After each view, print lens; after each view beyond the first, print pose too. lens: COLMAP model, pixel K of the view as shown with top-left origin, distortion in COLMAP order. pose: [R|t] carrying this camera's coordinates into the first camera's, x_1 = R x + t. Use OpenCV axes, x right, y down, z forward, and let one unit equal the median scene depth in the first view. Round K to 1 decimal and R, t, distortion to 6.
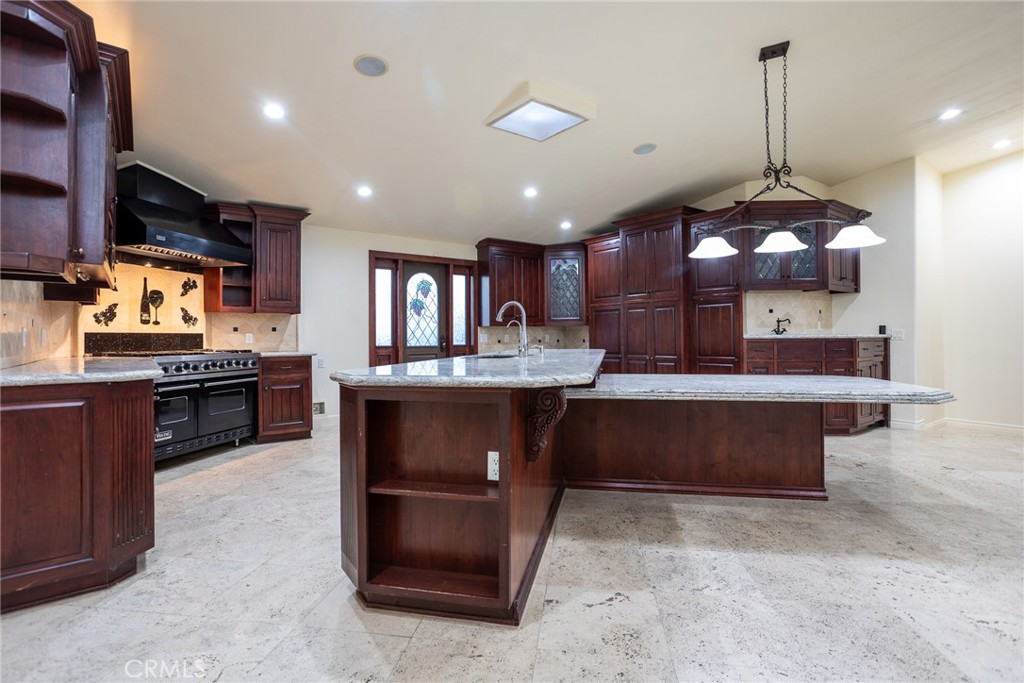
lens RADIAL K [[501.0, 0, 512.4], [0, 501.0, 333.0], [0, 0, 1]] dist [-0.062824, 0.039003]
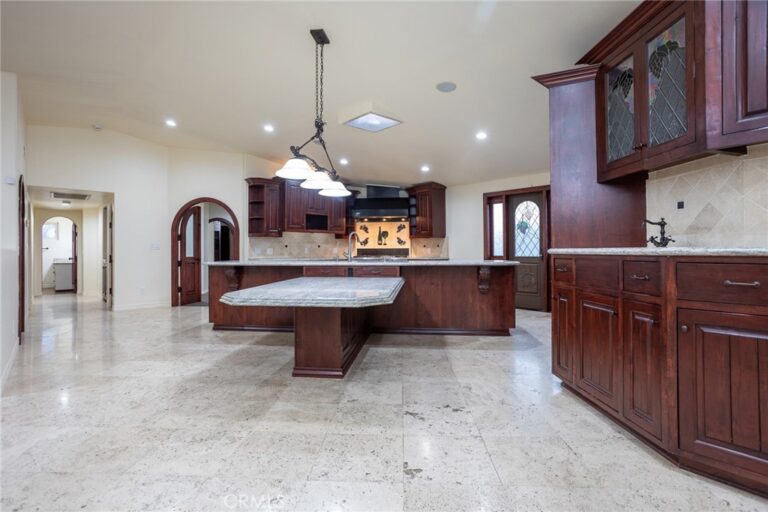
lens RADIAL K [[375.8, 0, 384.3], [0, 375.8, 249.6], [0, 0, 1]] dist [-0.062824, 0.039003]
pose [[0.106507, 0.000723, -0.994312, 1.164806], [0.012011, 0.999926, 0.002014, 0.002027], [0.994239, -0.012157, 0.106490, 0.798884]]
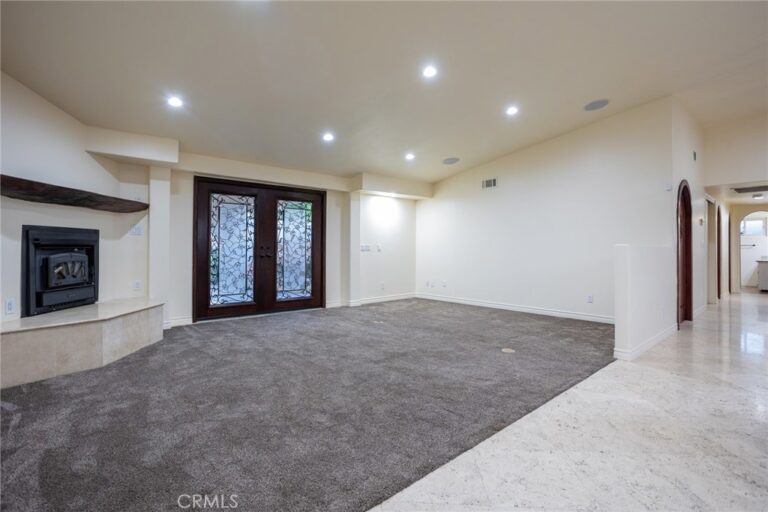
lens RADIAL K [[375.8, 0, 384.3], [0, 375.8, 249.6], [0, 0, 1]] dist [-0.062824, 0.039003]
pose [[-0.992626, -0.000114, -0.121216, 1.091353], [0.000064, 0.999999, -0.001463, 0.003771], [0.121216, -0.001460, -0.992625, 0.961377]]
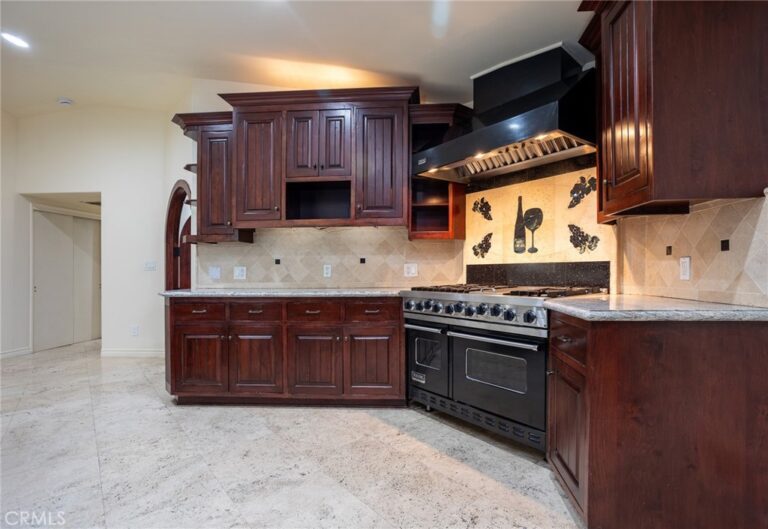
lens RADIAL K [[381.8, 0, 412.6], [0, 381.8, 273.9], [0, 0, 1]] dist [-0.060072, 0.038039]
pose [[-0.640177, 0.014251, -0.768095, -0.138403], [0.017161, 0.999844, 0.004247, 0.011340], [0.768035, -0.010462, -0.640322, 1.247056]]
